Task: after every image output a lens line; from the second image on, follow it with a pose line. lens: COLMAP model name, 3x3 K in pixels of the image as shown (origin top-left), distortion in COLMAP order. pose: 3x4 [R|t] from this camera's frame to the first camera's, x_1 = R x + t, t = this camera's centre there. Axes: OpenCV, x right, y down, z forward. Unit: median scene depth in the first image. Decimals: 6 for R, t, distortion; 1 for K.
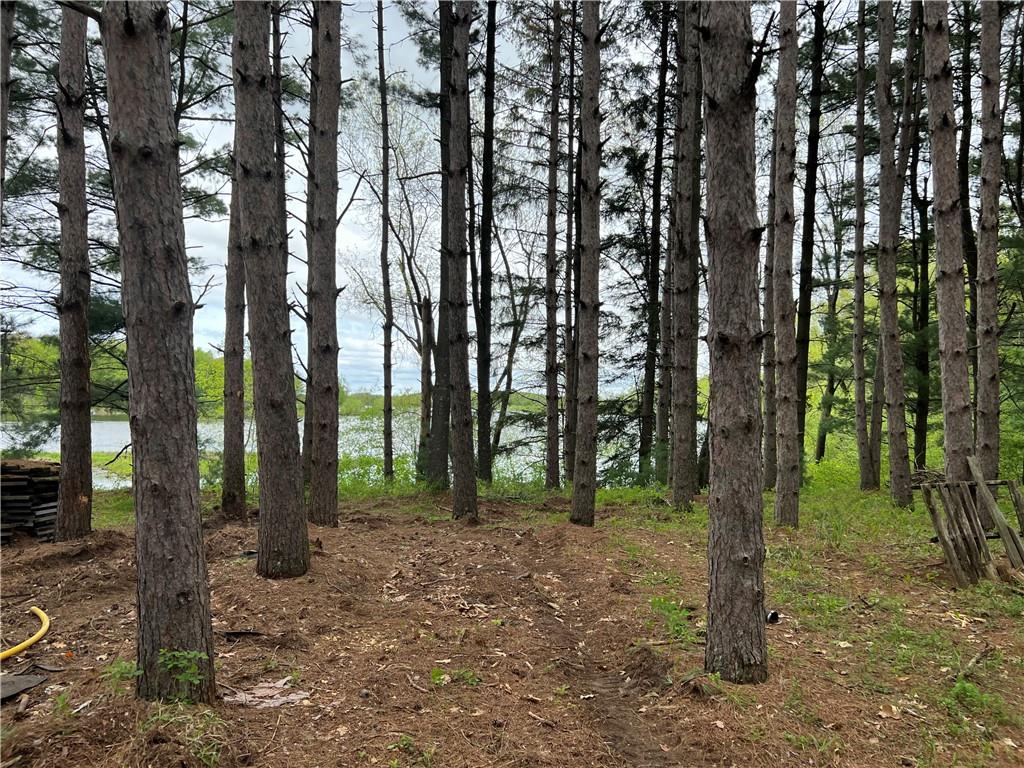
lens RADIAL K [[781.9, 0, 509.1], [0, 781.9, 387.1], [0, 0, 1]] dist [0.064405, -0.060291]
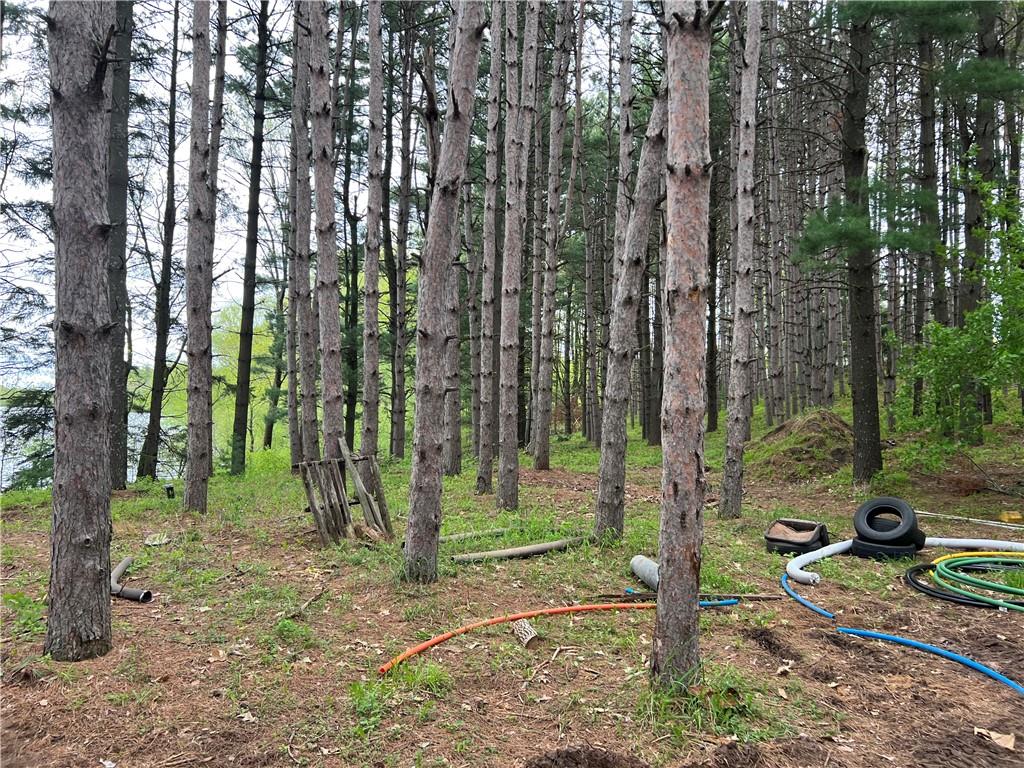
lens RADIAL K [[781.9, 0, 509.1], [0, 781.9, 385.6], [0, 0, 1]] dist [0.064405, -0.060291]
pose [[0.793217, 0.011516, 0.608831, 0.073437], [-0.016580, 0.999859, 0.002688, 0.000907], [-0.608714, -0.012227, 0.793296, -0.120659]]
